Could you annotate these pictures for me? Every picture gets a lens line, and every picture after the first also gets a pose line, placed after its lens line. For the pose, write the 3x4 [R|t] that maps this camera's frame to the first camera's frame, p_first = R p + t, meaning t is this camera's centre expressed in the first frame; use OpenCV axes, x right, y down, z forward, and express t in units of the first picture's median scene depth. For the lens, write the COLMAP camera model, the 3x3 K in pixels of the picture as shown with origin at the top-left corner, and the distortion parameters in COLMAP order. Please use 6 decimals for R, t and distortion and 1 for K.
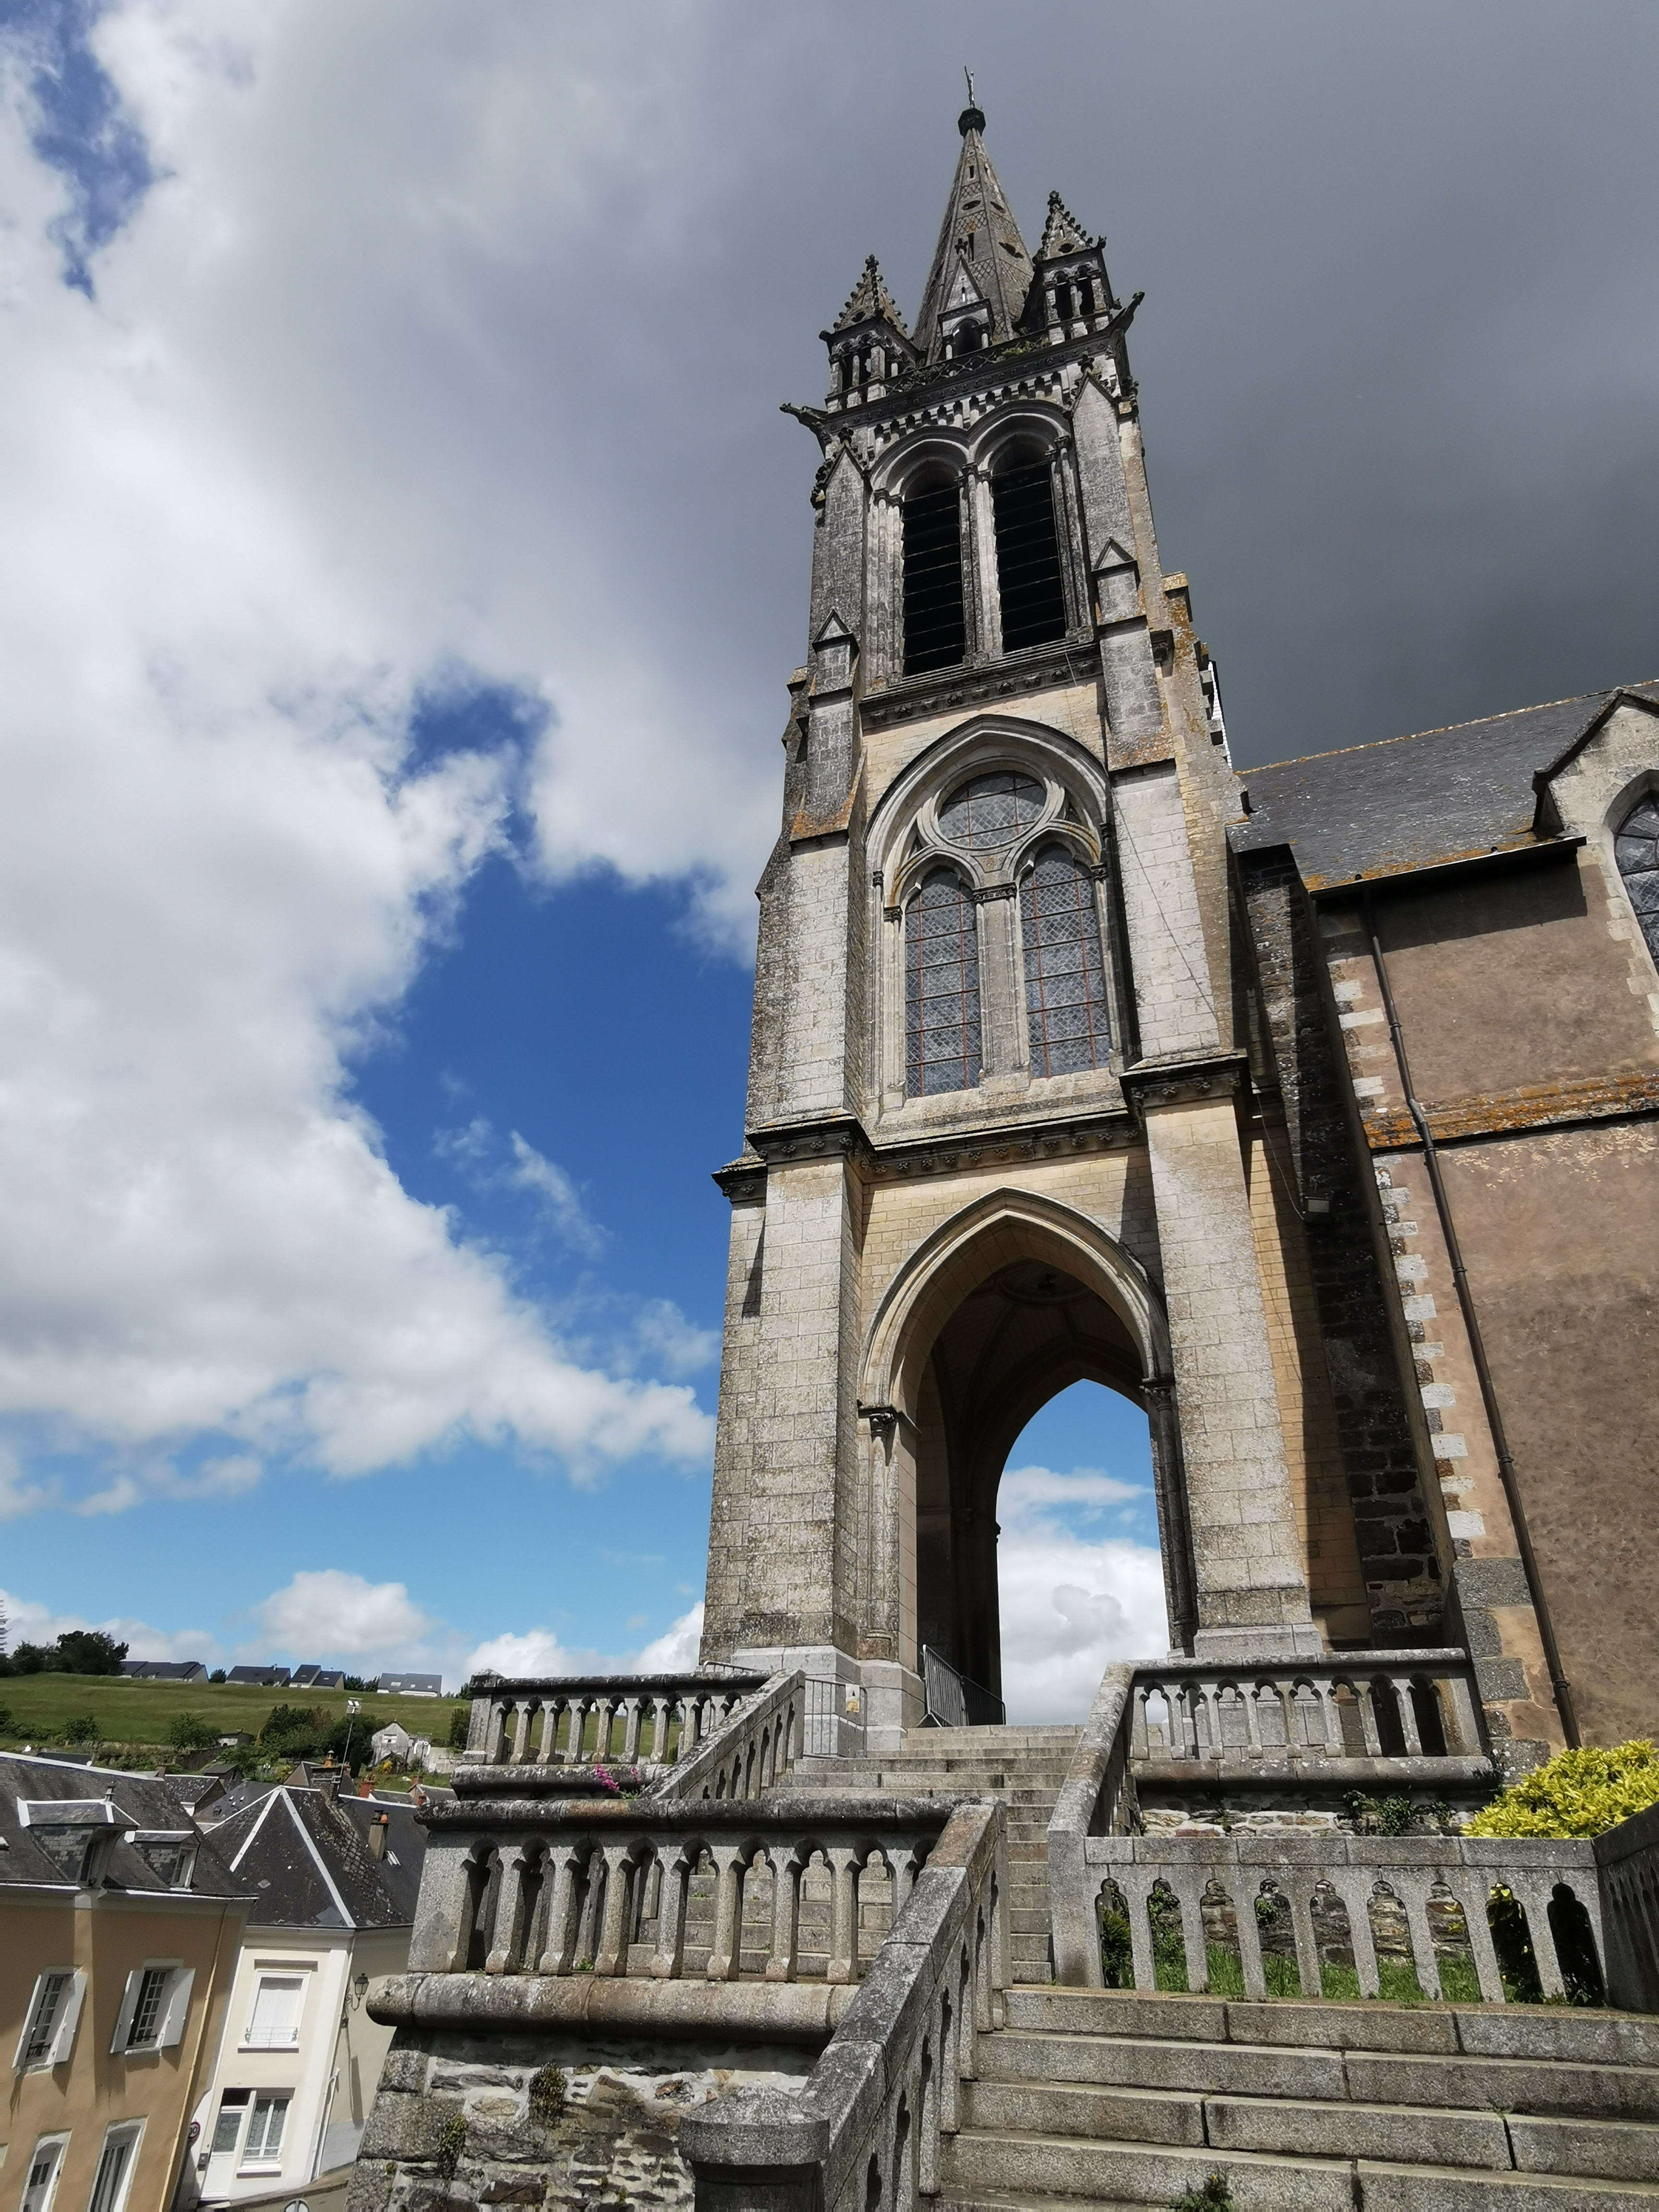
lens RADIAL K [[1380.7, 0, 821.9], [0, 1380.7, 1102.1], [0, 0, 1]] dist [-0.069786, 0.087170]
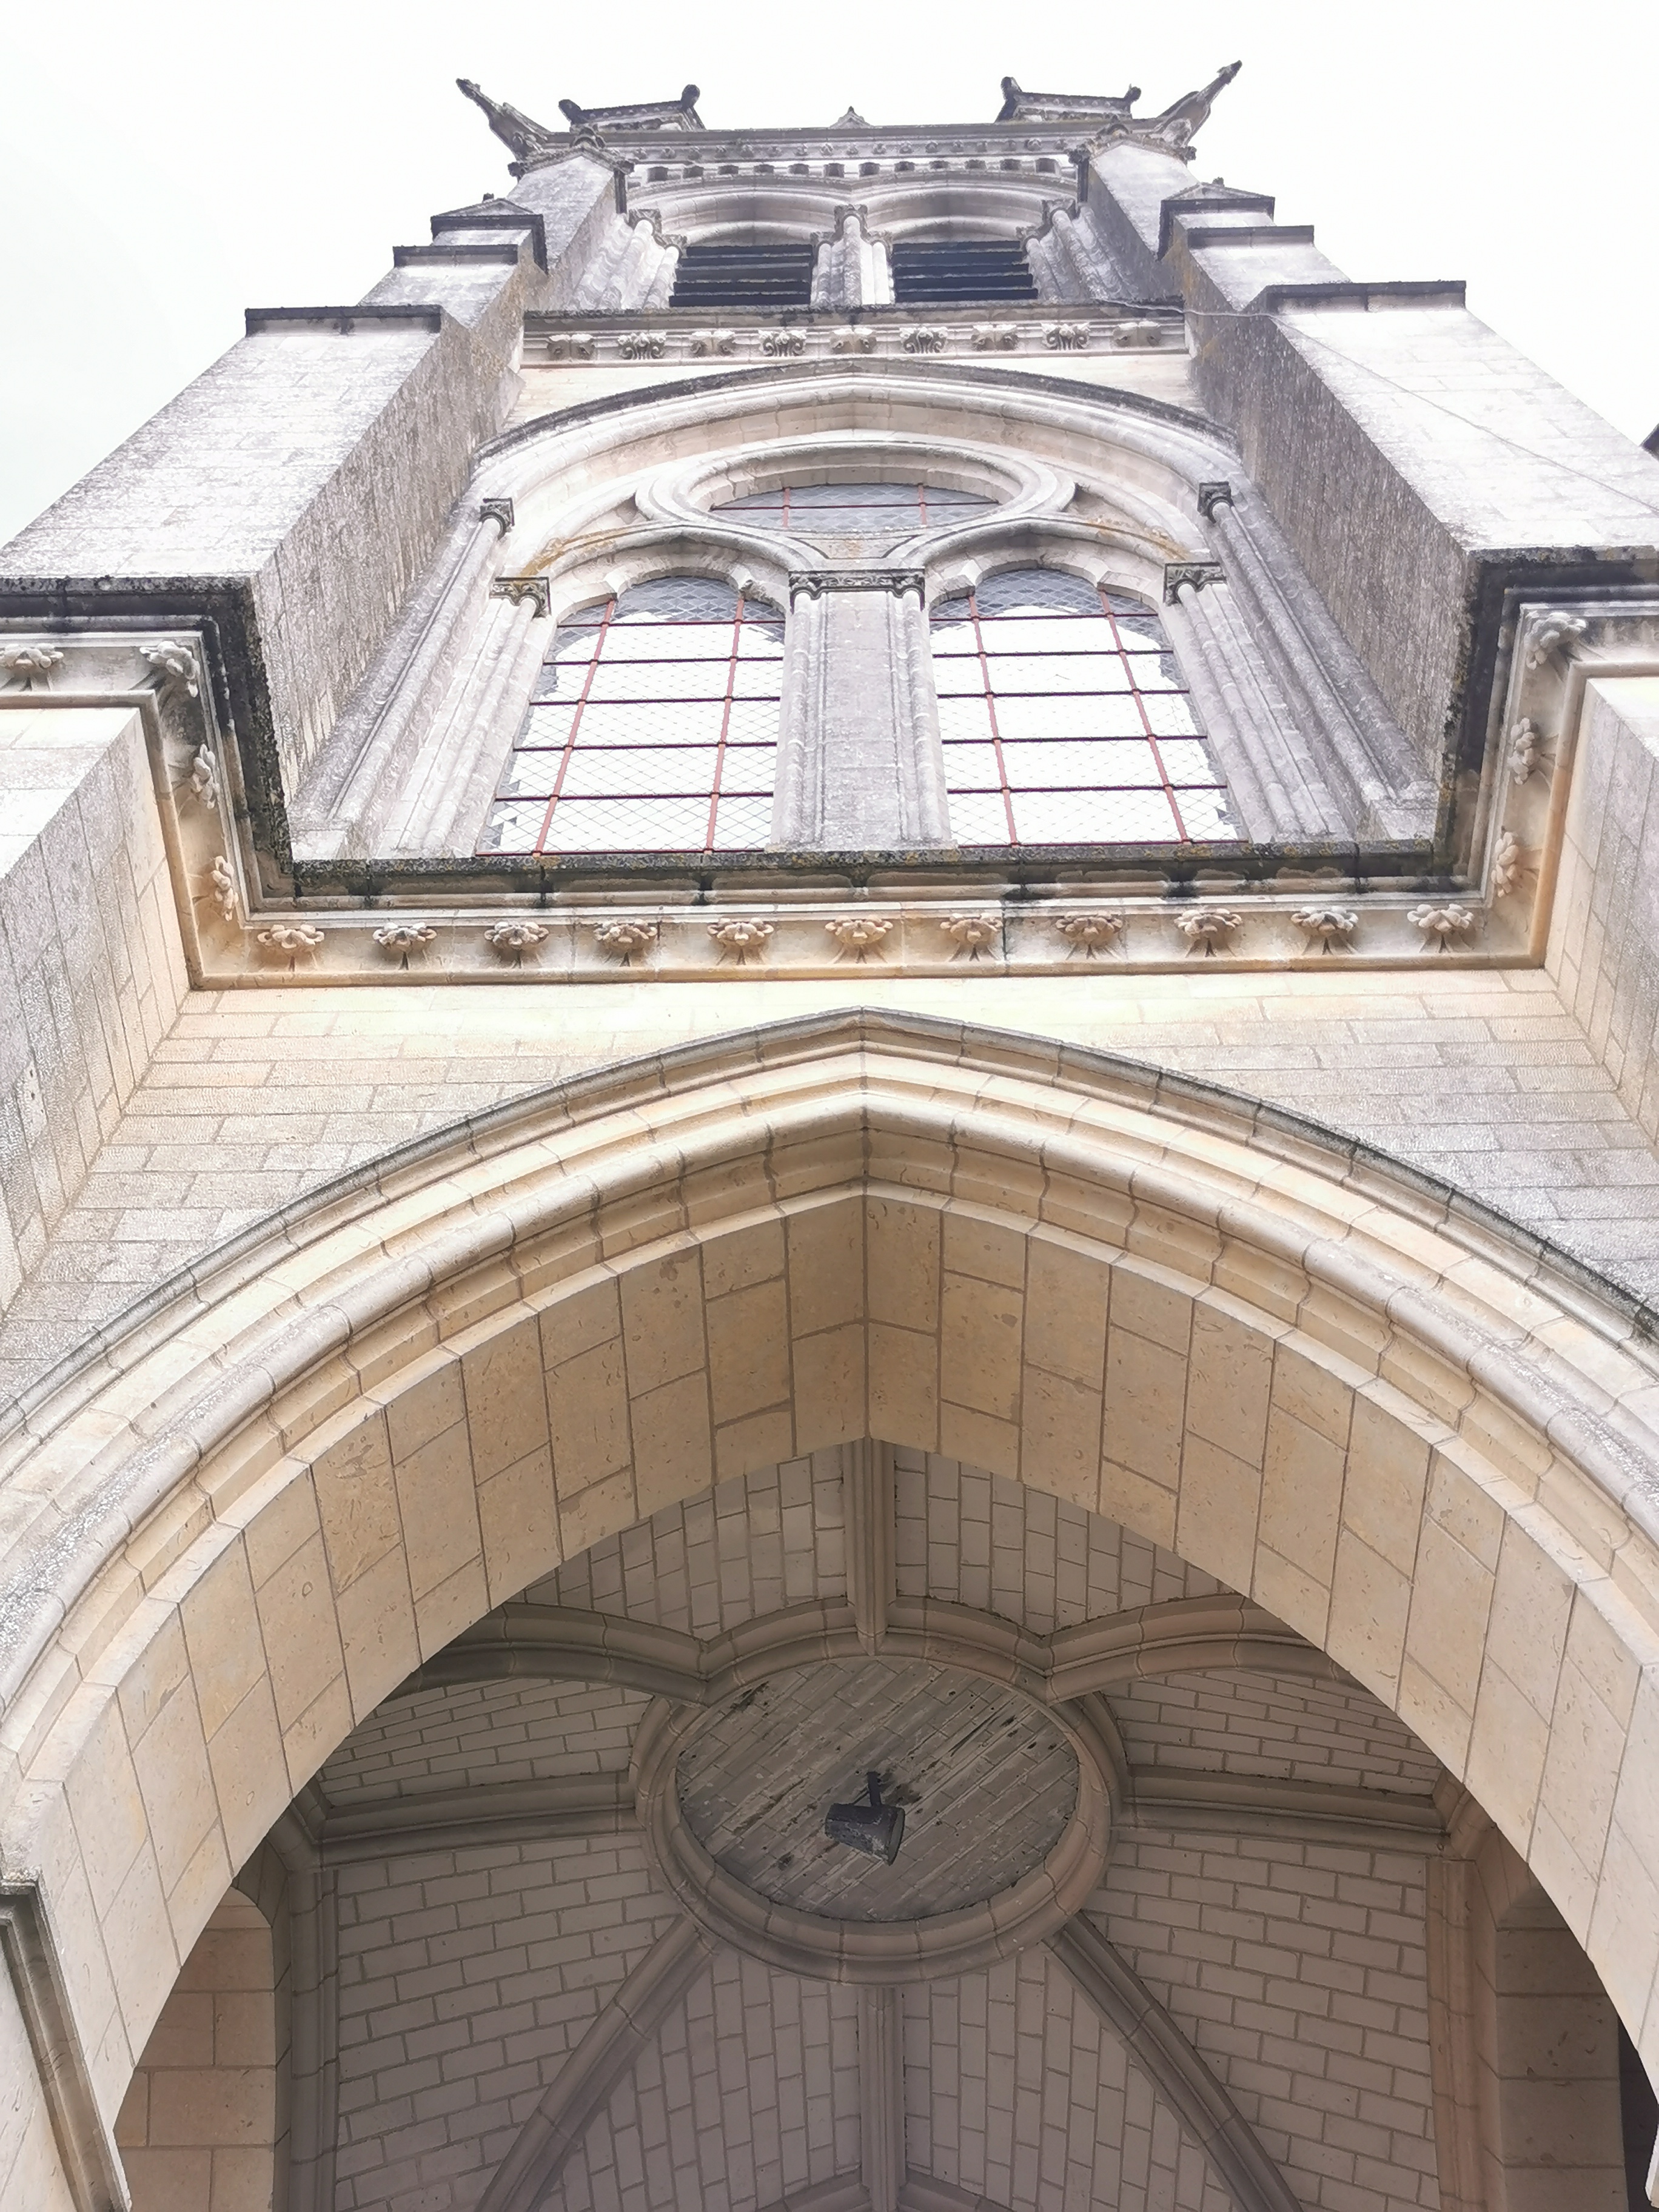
lens RADIAL K [[2284.8, 0, 728.0], [0, 2284.8, 1154.7], [0, 0, 1]] dist [0.060595, -0.021617]
pose [[0.958831, 0.251911, 0.131092, 0.075346], [-0.163486, 0.867116, -0.470513, 0.261916], [-0.232199, 0.429711, 0.872601, 0.740789]]
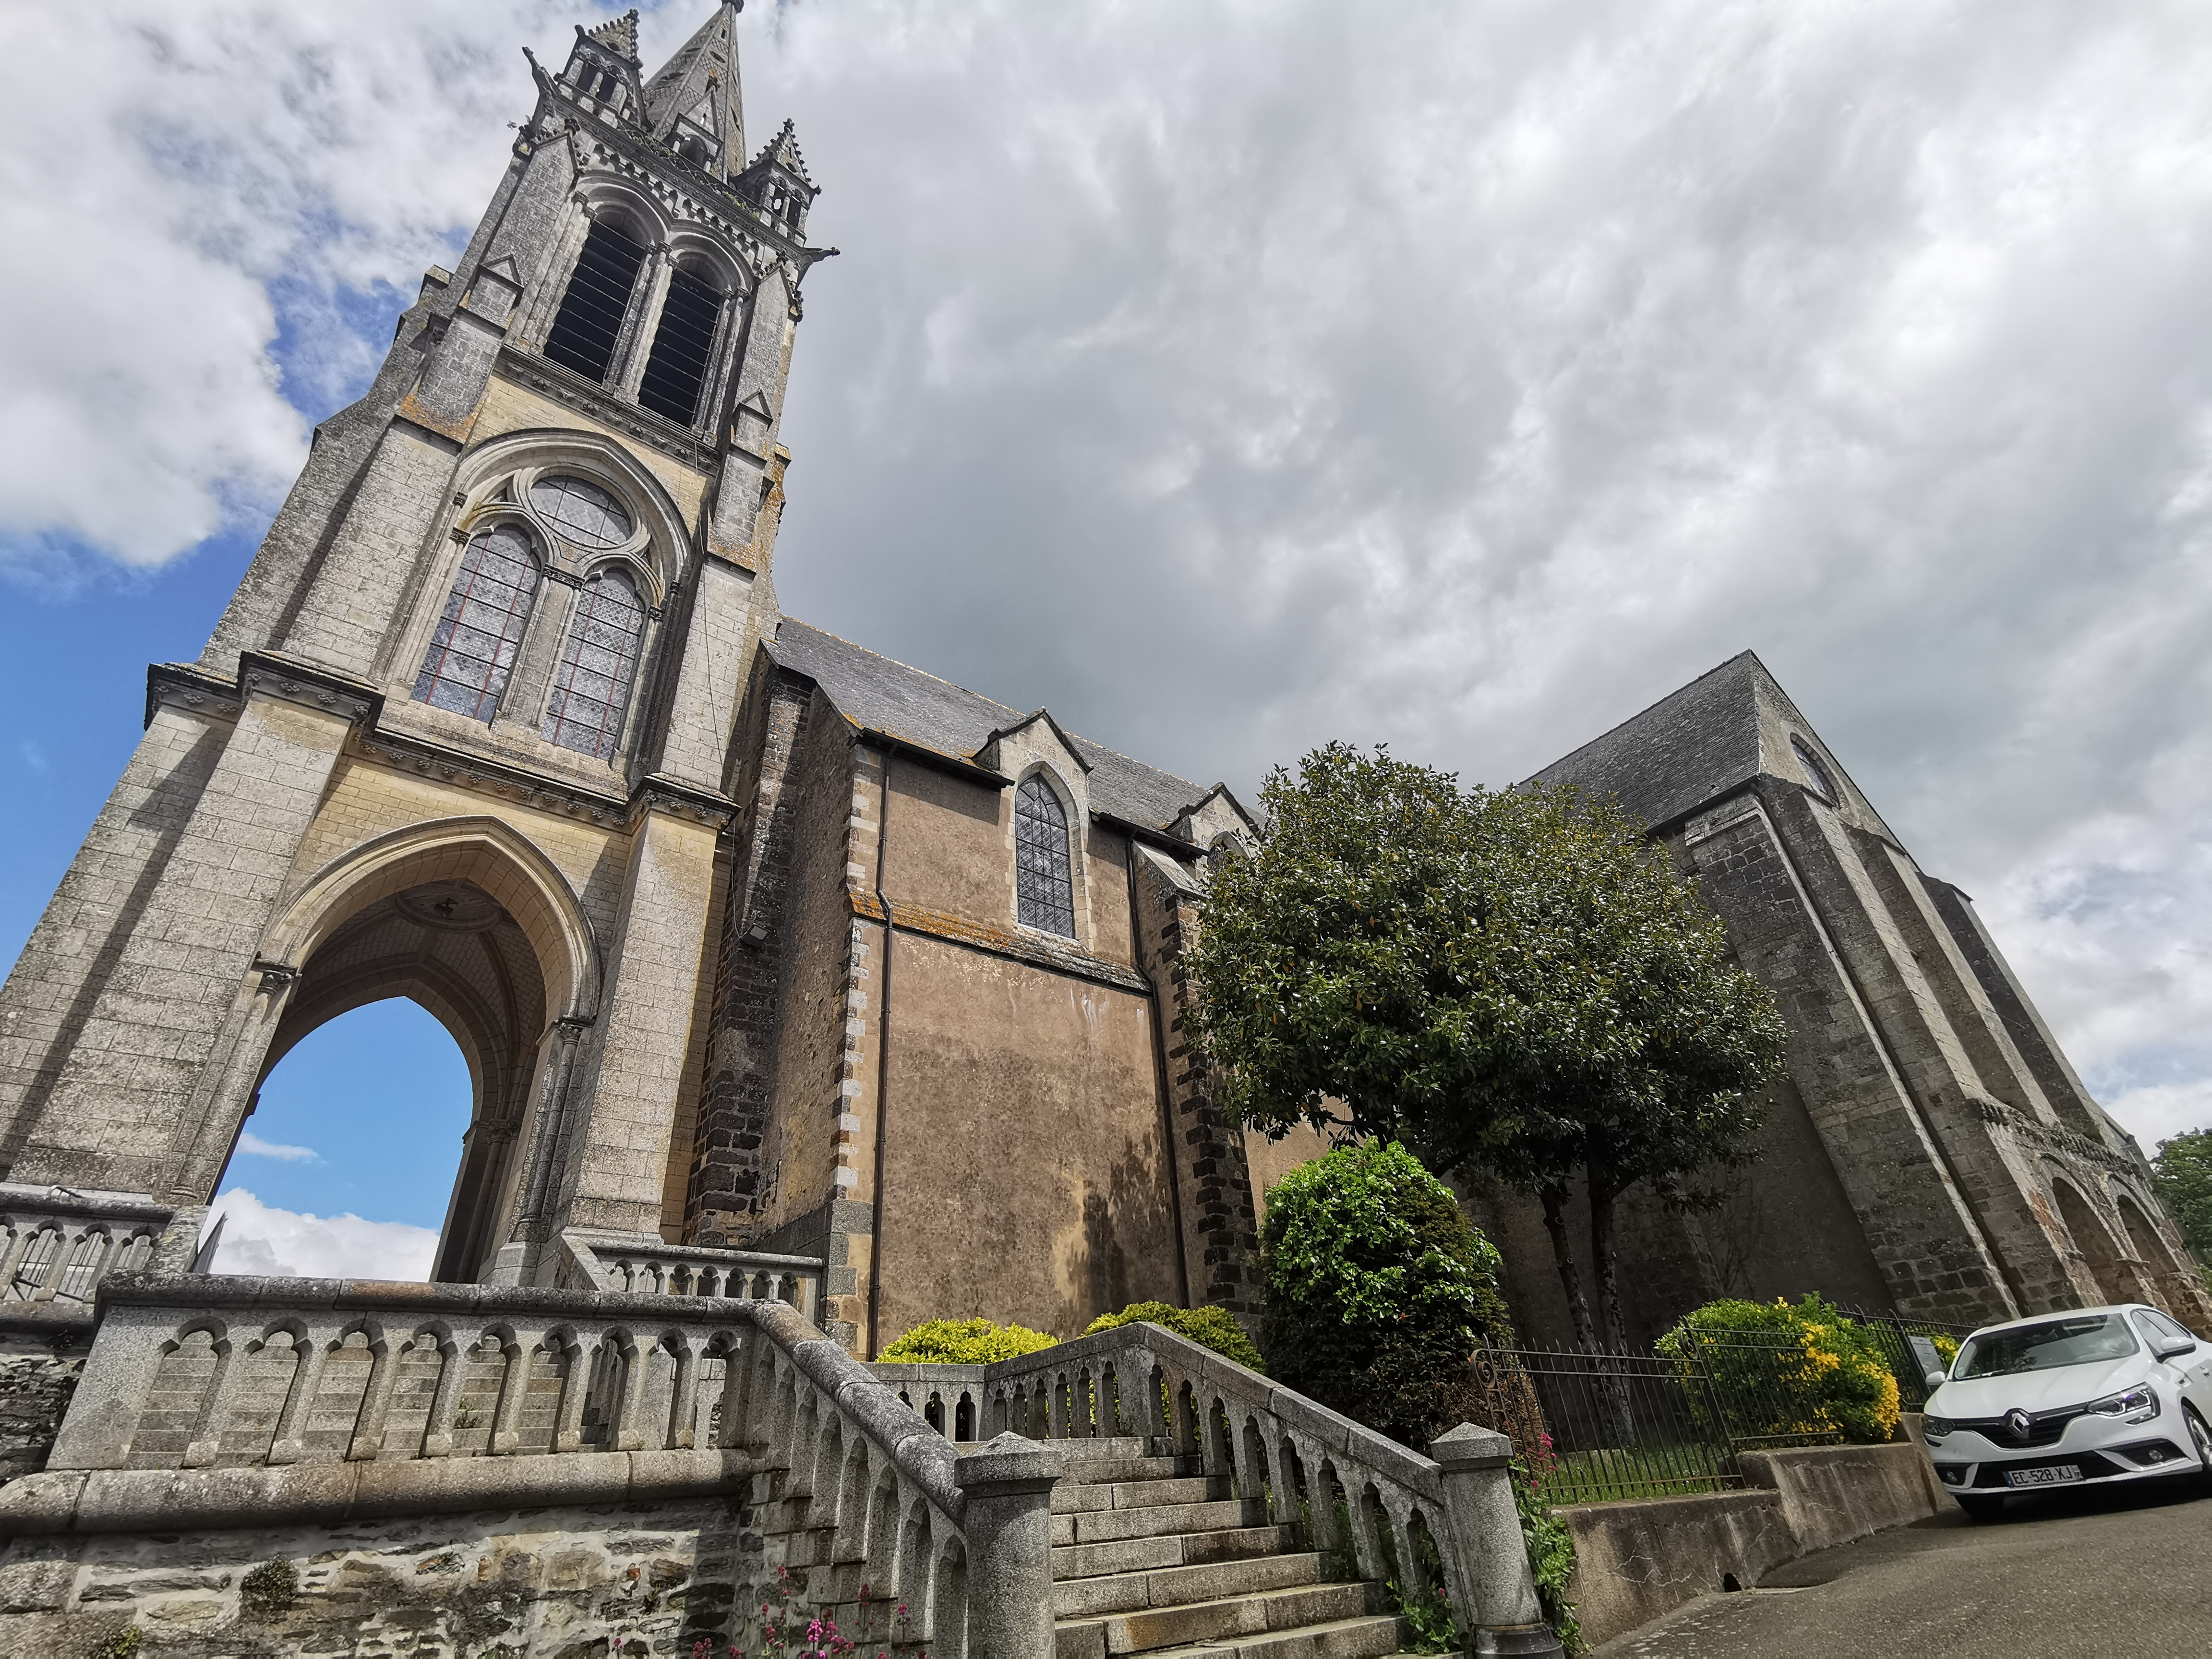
lens RADIAL K [[1077.1, 0, 1105.3], [0, 1077.1, 830.4], [0, 0, 1]] dist [-0.059636, 0.064864]
pose [[0.543076, 0.409041, 0.733316, -0.236772], [-0.373314, 0.899885, -0.225486, 0.084796], [-0.752133, -0.151301, 0.641407, 0.074032]]
